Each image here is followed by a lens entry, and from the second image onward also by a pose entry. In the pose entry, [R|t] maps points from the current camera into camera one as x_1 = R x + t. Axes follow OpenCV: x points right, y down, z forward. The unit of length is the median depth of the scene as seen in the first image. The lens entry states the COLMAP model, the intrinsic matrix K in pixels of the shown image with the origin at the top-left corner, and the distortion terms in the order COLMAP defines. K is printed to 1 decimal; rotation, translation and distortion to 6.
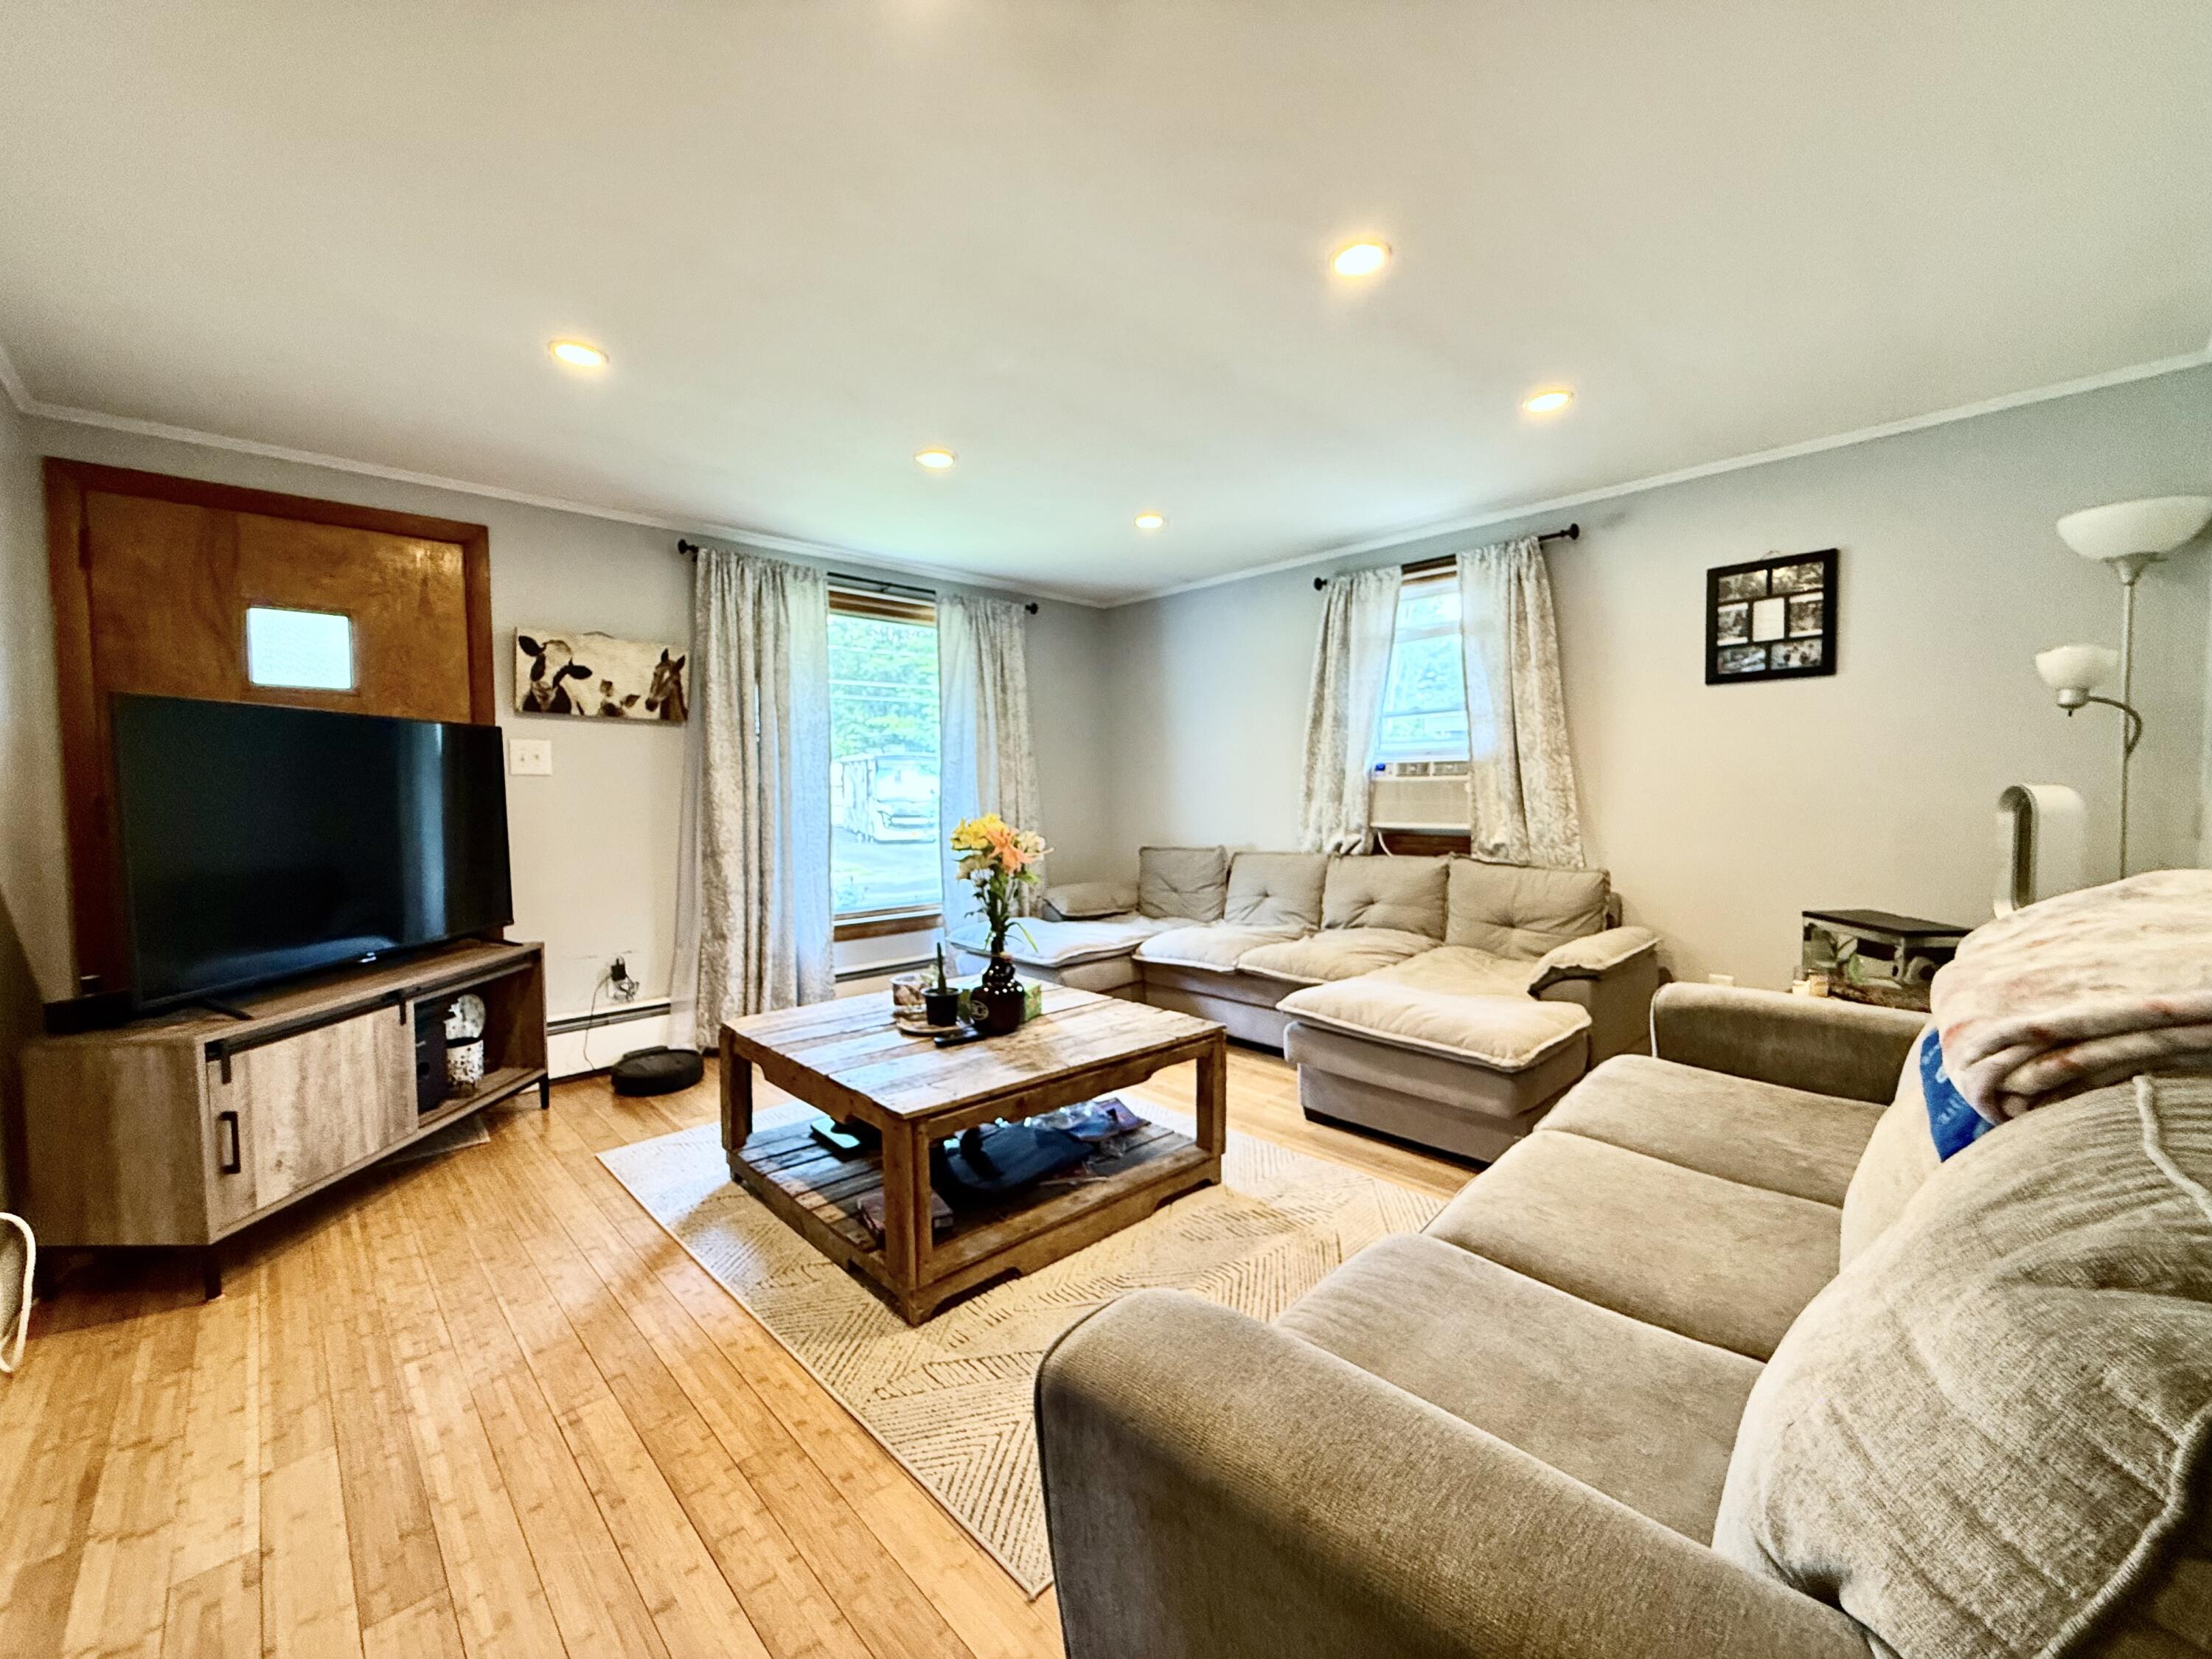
lens RADIAL K [[882.3, 0, 1099.9], [0, 882.3, 822.6], [0, 0, 1]] dist [-0.001418, 0.000260]
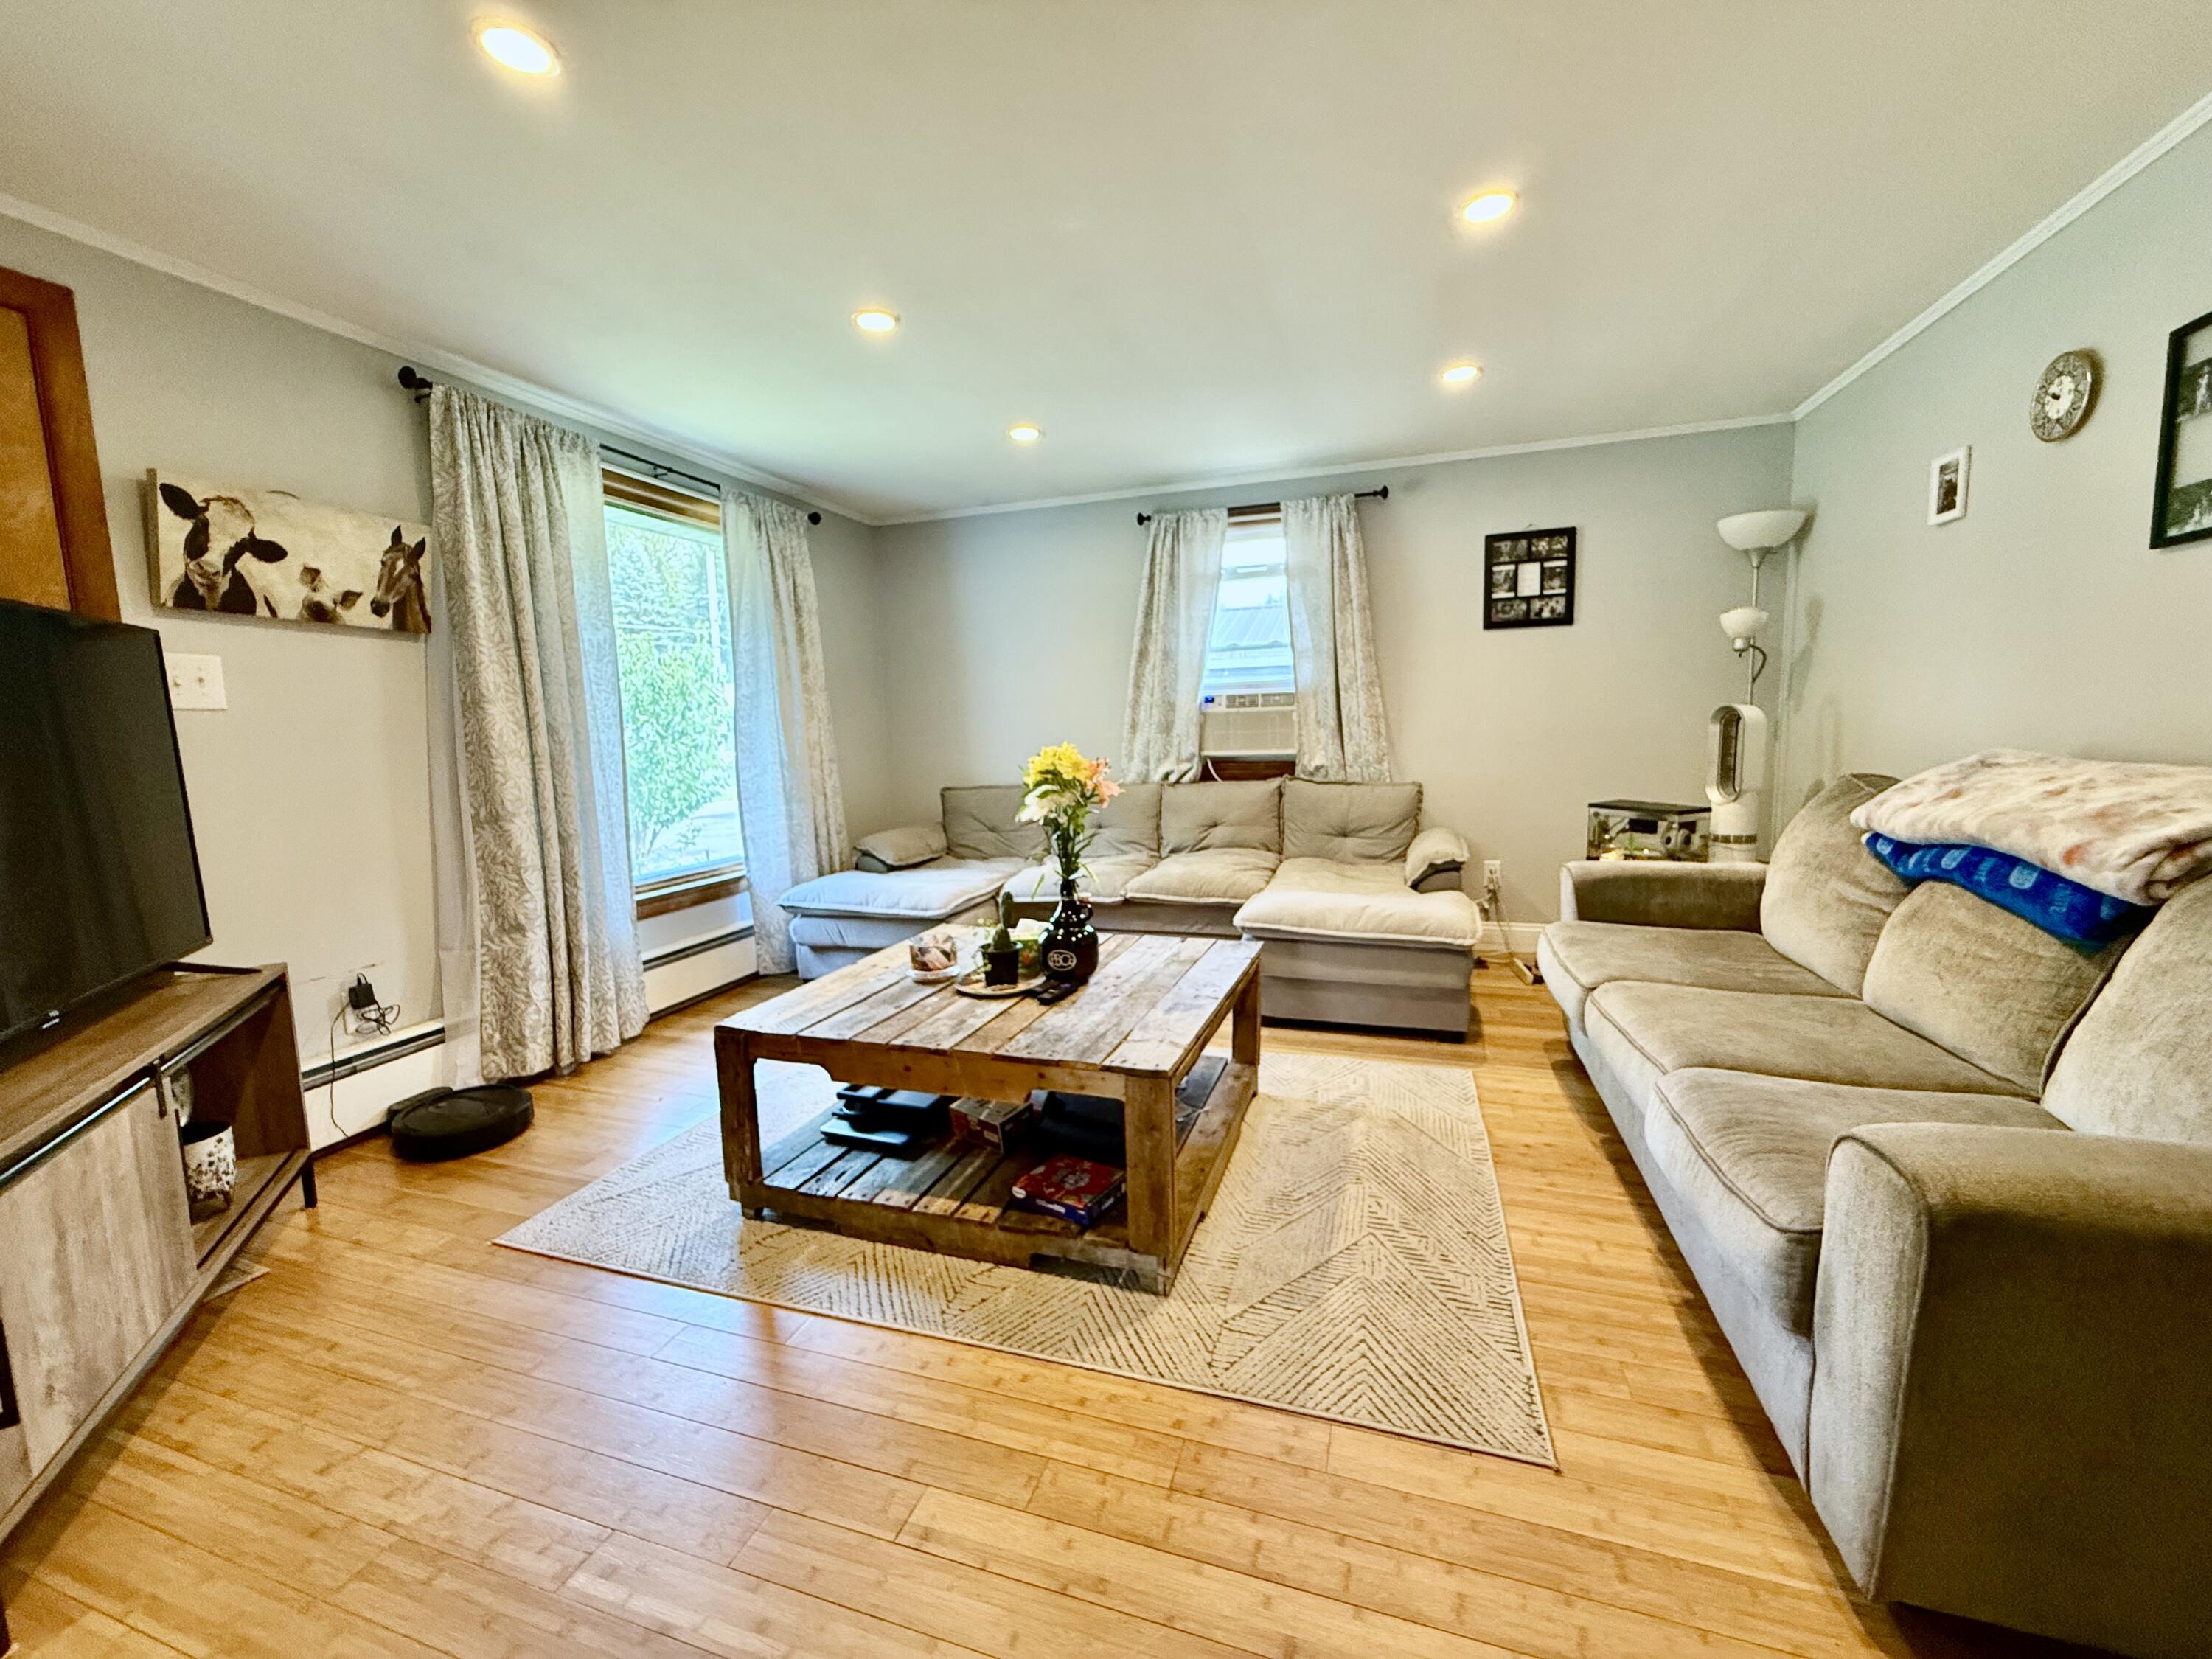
lens RADIAL K [[882.3, 0, 1099.9], [0, 882.3, 822.6], [0, 0, 1]] dist [-0.001418, 0.000260]
pose [[0.885215, -0.065680, 0.460523, -0.337724], [0.036551, 0.996742, 0.071898, 0.005022], [-0.463744, -0.046813, 0.884731, 0.121530]]
